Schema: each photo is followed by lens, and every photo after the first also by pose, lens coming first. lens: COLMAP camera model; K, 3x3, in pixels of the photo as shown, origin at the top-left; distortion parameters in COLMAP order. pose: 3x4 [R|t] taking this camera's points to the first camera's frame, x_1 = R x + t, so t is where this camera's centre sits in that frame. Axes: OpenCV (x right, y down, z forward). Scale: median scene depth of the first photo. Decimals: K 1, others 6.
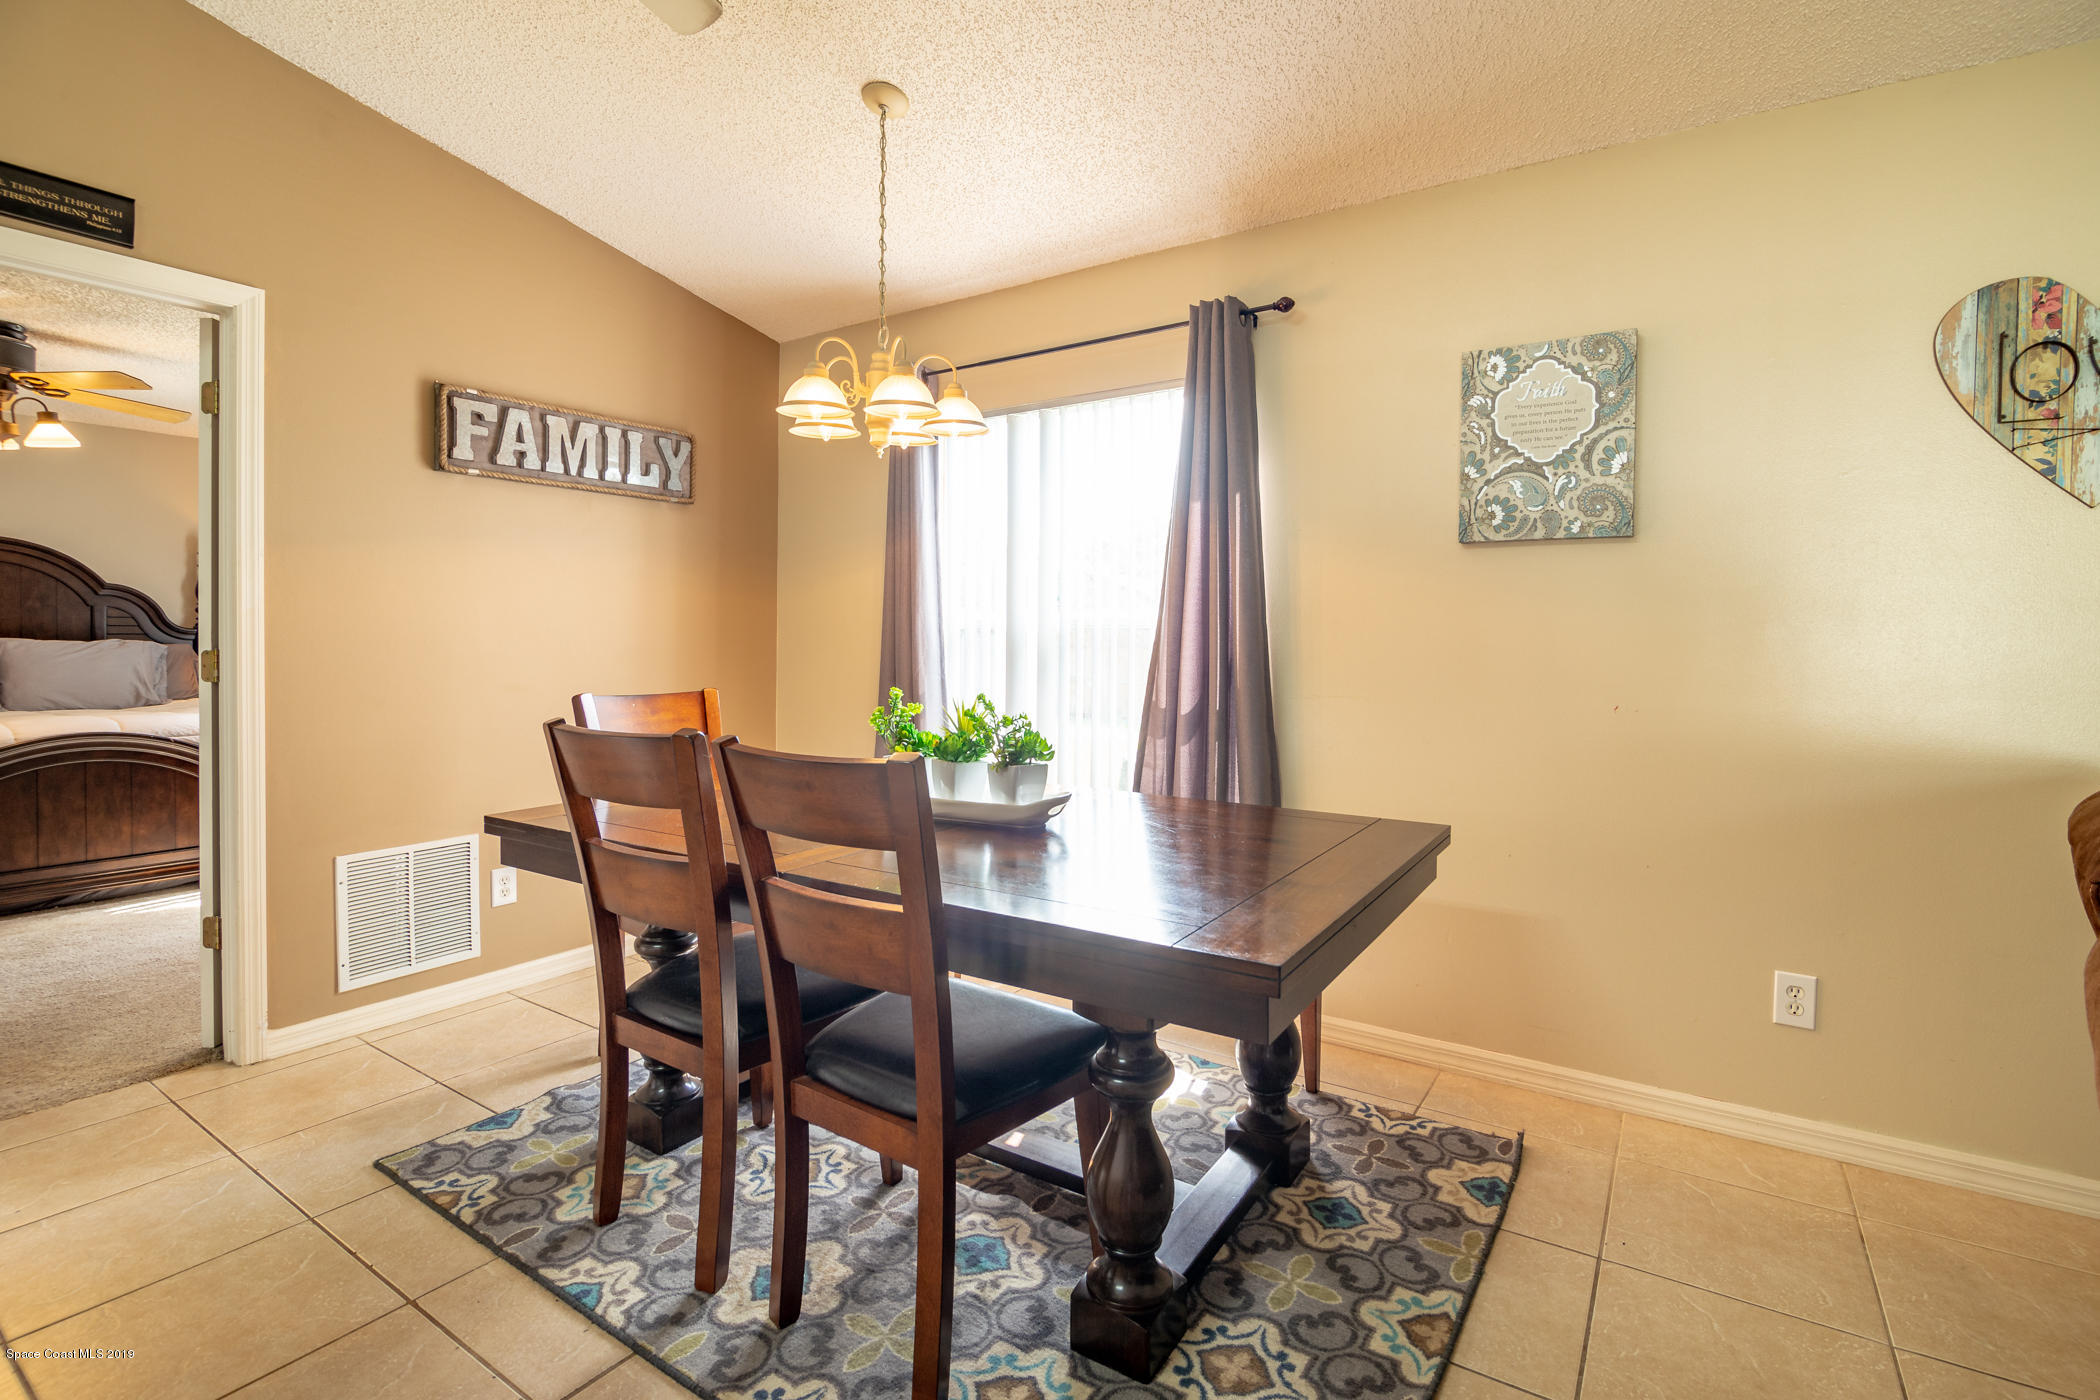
lens RADIAL K [[971.5, 0, 1056.5], [0, 971.5, 650.9], [0, 0, 1]] dist [-0.015074, 0.000306]
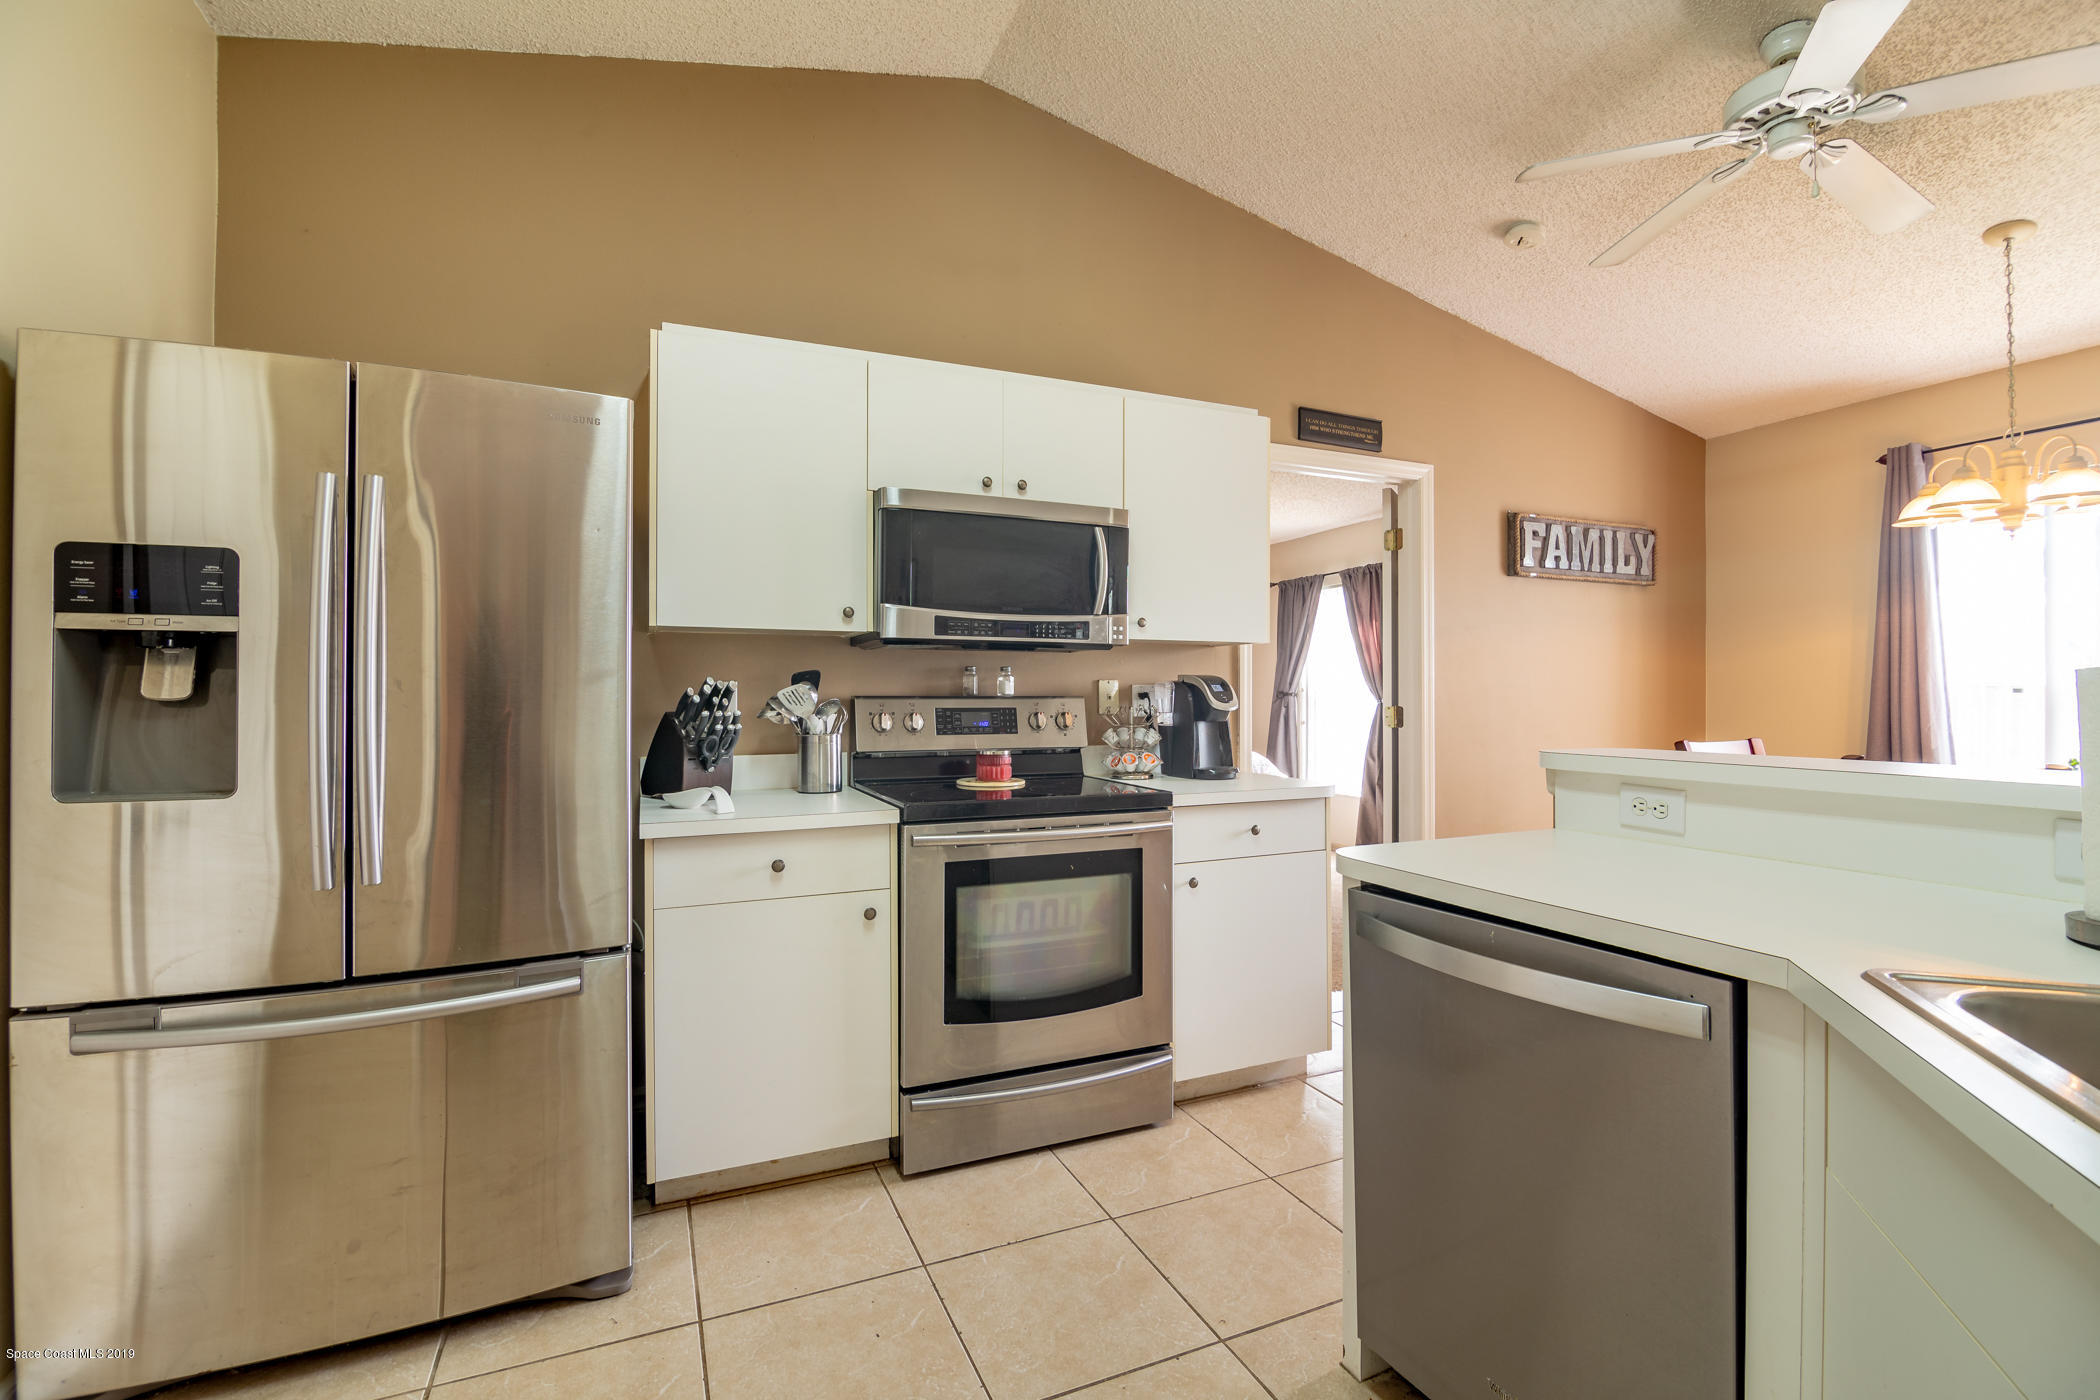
lens RADIAL K [[942.6, 0, 1052.2], [0, 942.6, 670.9], [0, 0, 1]] dist [-0.016497, -0.000069]
pose [[0.833678, -0.019991, -0.551889, -0.473778], [-0.002554, 0.999194, -0.040051, 0.001556], [0.552245, 0.034799, 0.832956, -0.477431]]
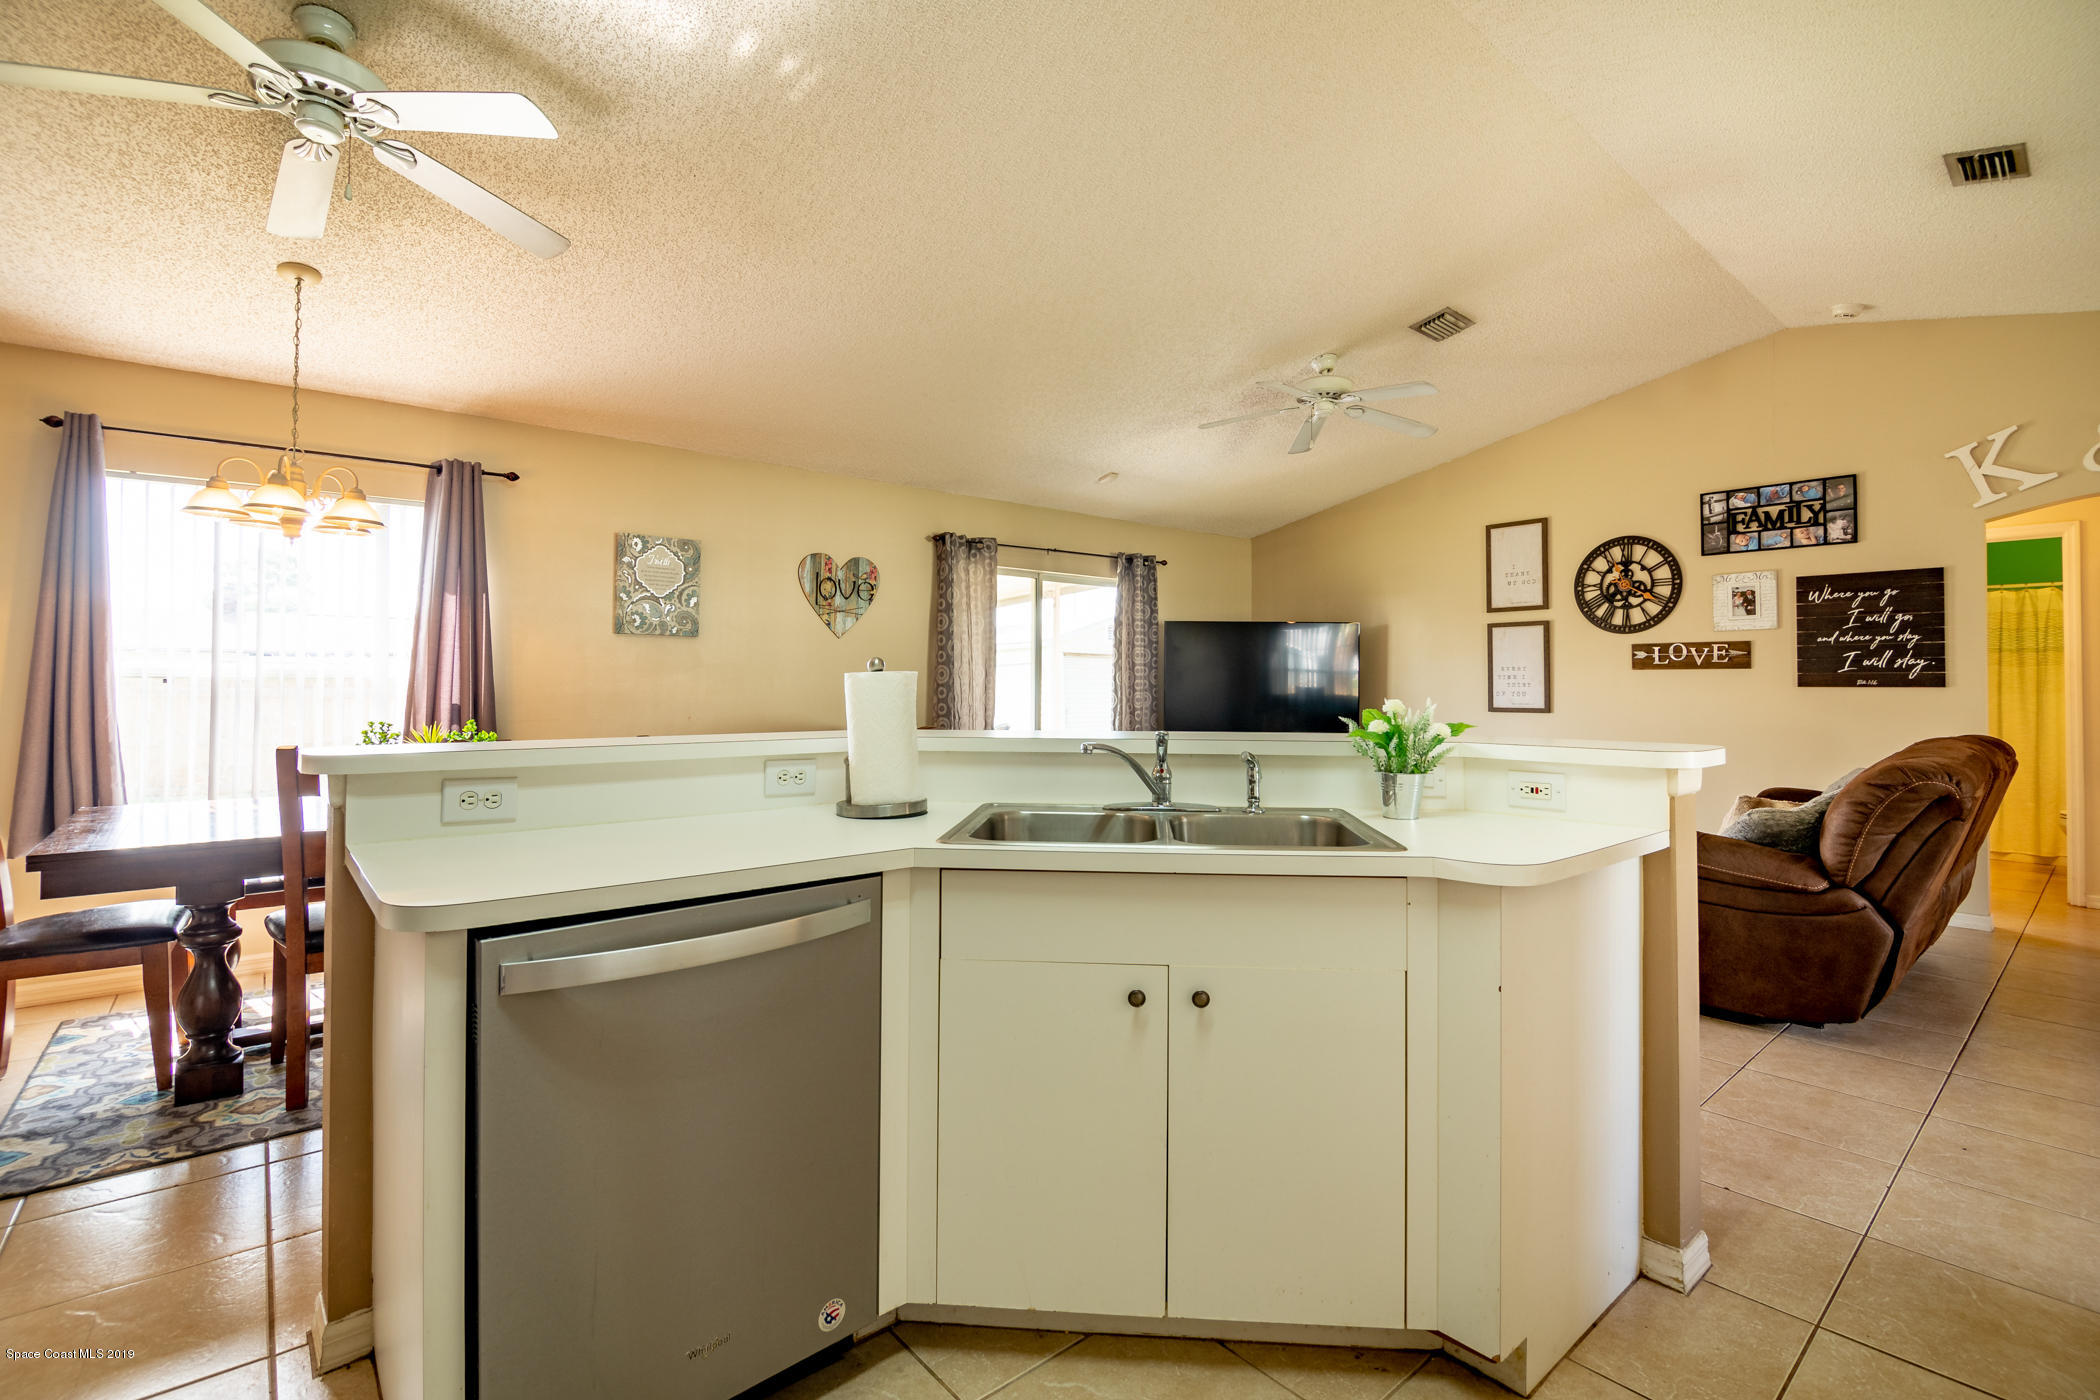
lens RADIAL K [[942.6, 0, 1052.2], [0, 942.6, 670.9], [0, 0, 1]] dist [-0.016497, -0.000069]
pose [[0.294821, 0.008647, 0.955513, -0.951226], [0.011081, 0.999861, -0.012467, -0.006931], [-0.955488, 0.014264, 0.294684, -0.295386]]
